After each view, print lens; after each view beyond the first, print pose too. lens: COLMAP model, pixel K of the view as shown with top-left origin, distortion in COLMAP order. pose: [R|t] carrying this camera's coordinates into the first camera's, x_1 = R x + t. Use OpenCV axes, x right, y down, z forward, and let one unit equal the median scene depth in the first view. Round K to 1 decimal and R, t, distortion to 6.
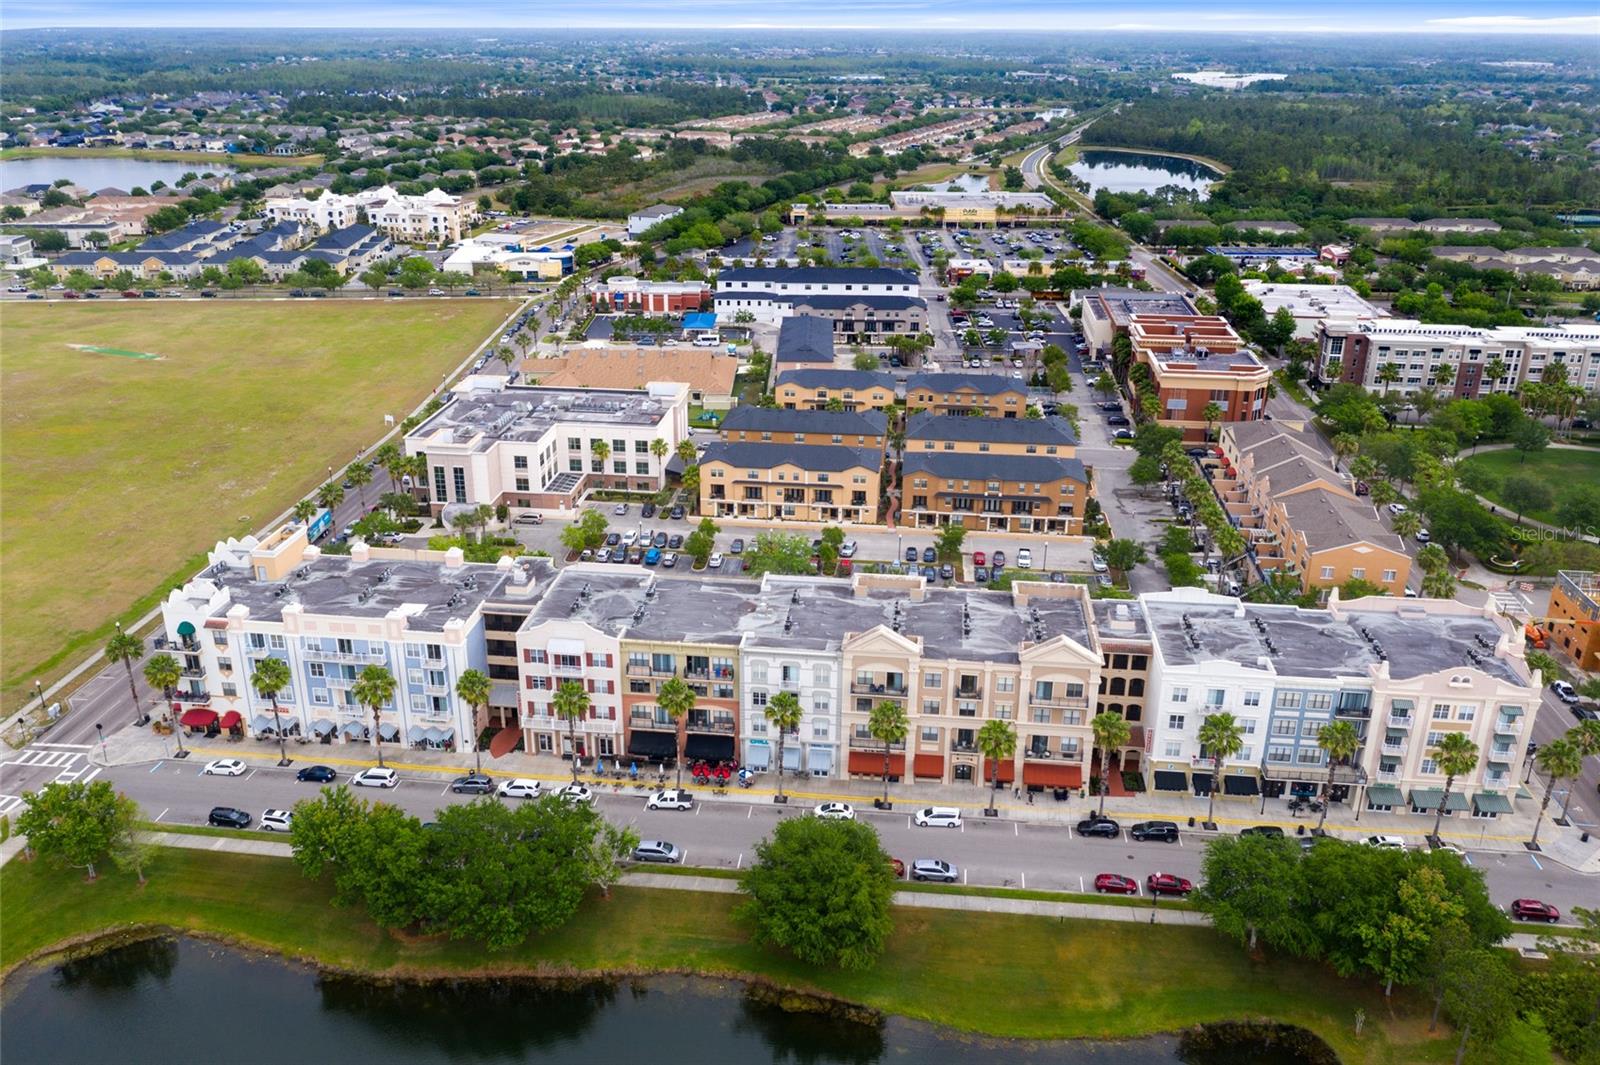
lens RADIAL K [[1267.2, 0, 800.0], [0, 1267.2, 532.5], [0, 0, 1]] dist [-0.008462, 0.013501]
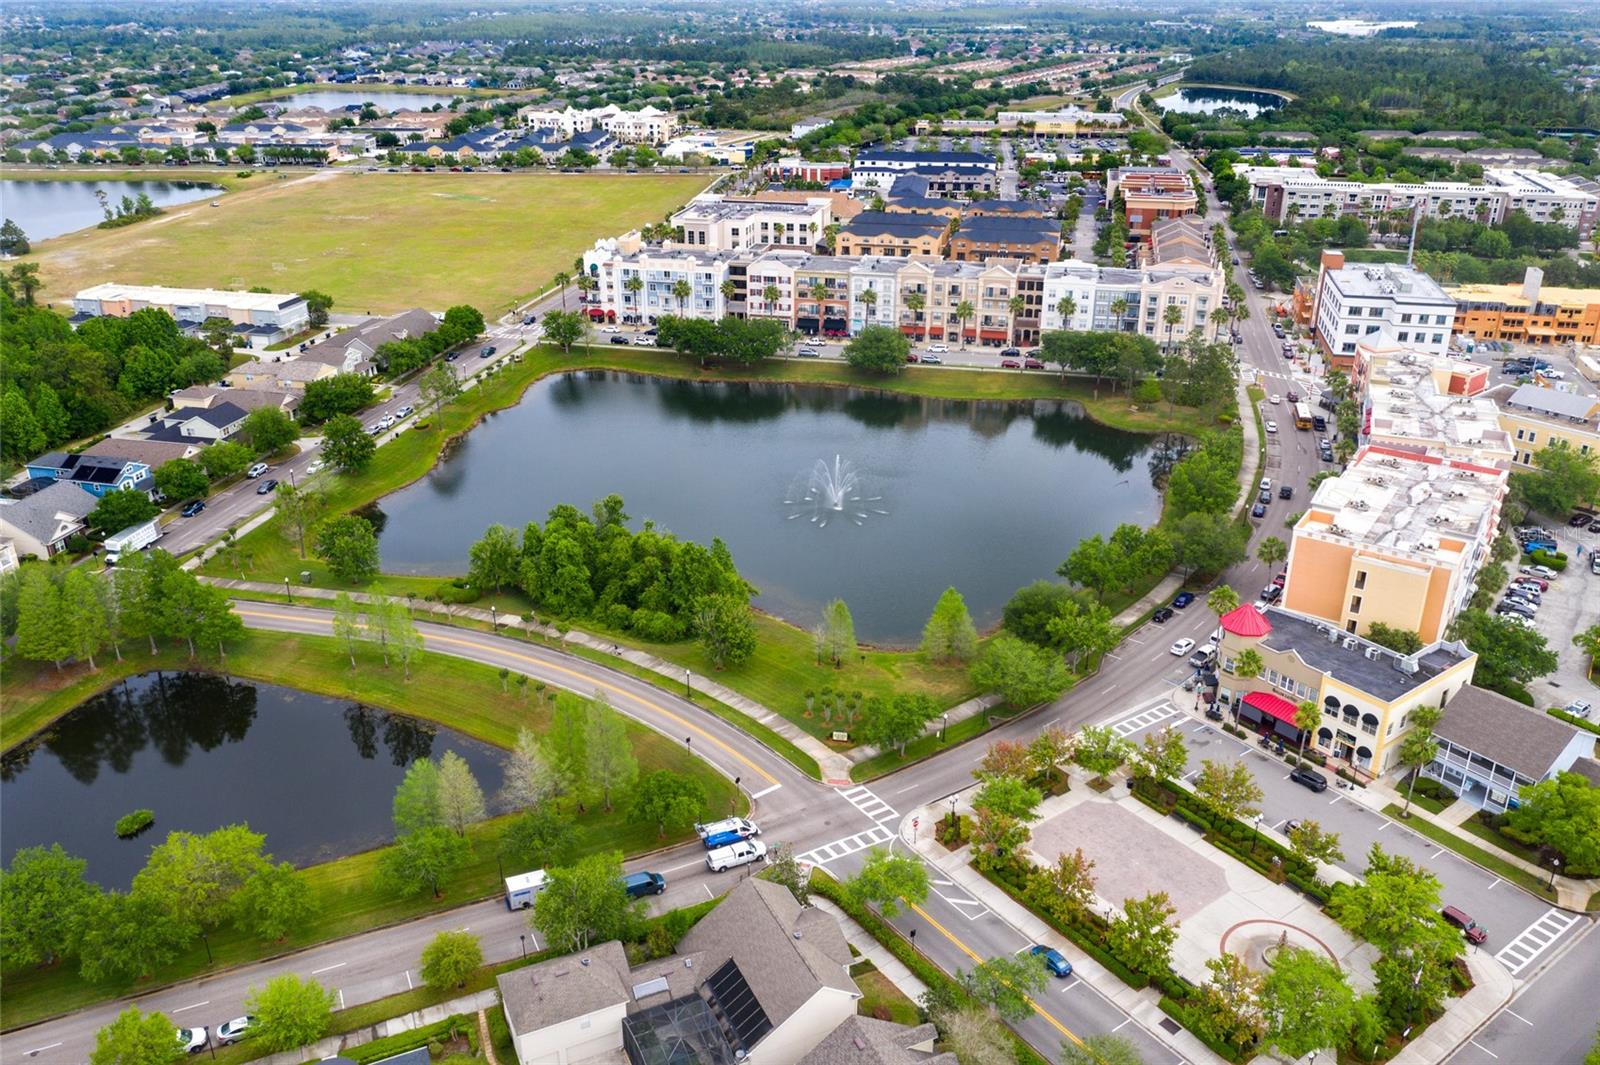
lens RADIAL K [[1267.2, 0, 800.0], [0, 1267.2, 532.5], [0, 0, 1]] dist [-0.008462, 0.013501]
pose [[0.993256, 0.038622, -0.109322, 0.040572], [-0.035190, 0.998830, 0.033159, 0.155197], [0.110475, -0.029088, 0.993453, -0.389872]]
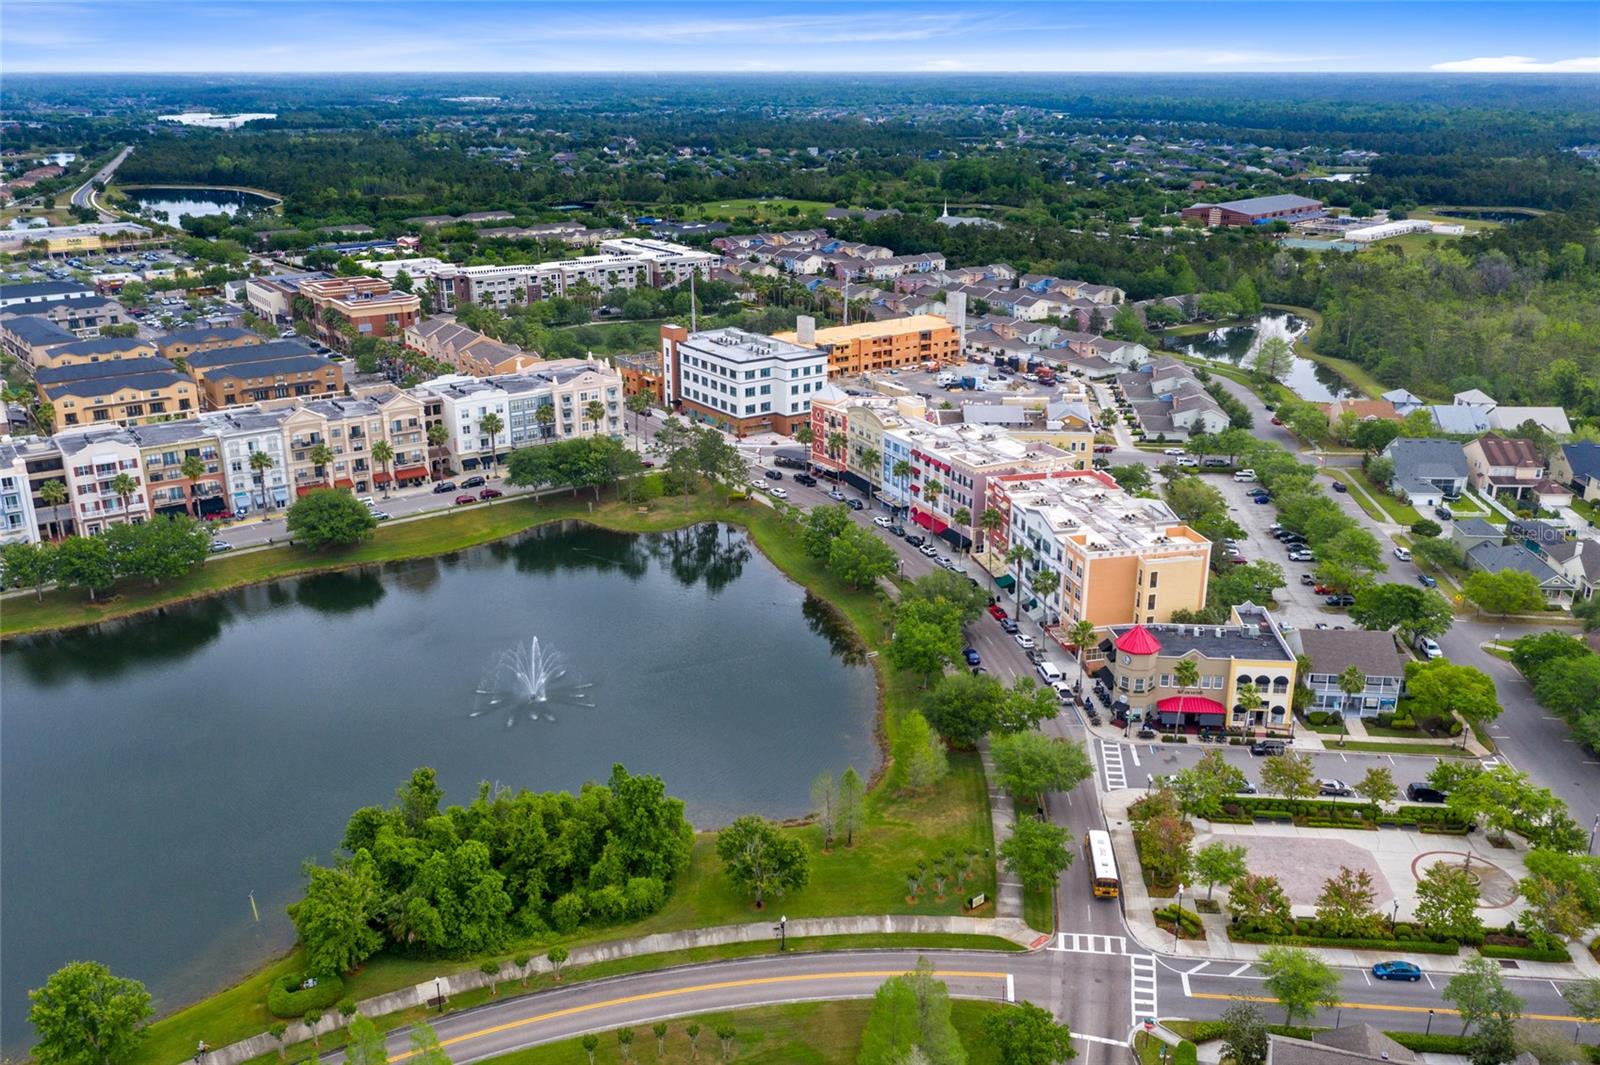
lens RADIAL K [[1333.9, 0, 800.0], [0, 1333.9, 532.5], [0, 0, 1]] dist [-0.006725, 0.008804]
pose [[0.749527, -0.225830, 0.622263, -0.200445], [0.253033, 0.966367, 0.045929, 0.109505], [-0.611706, 0.123028, 0.781460, -0.281511]]
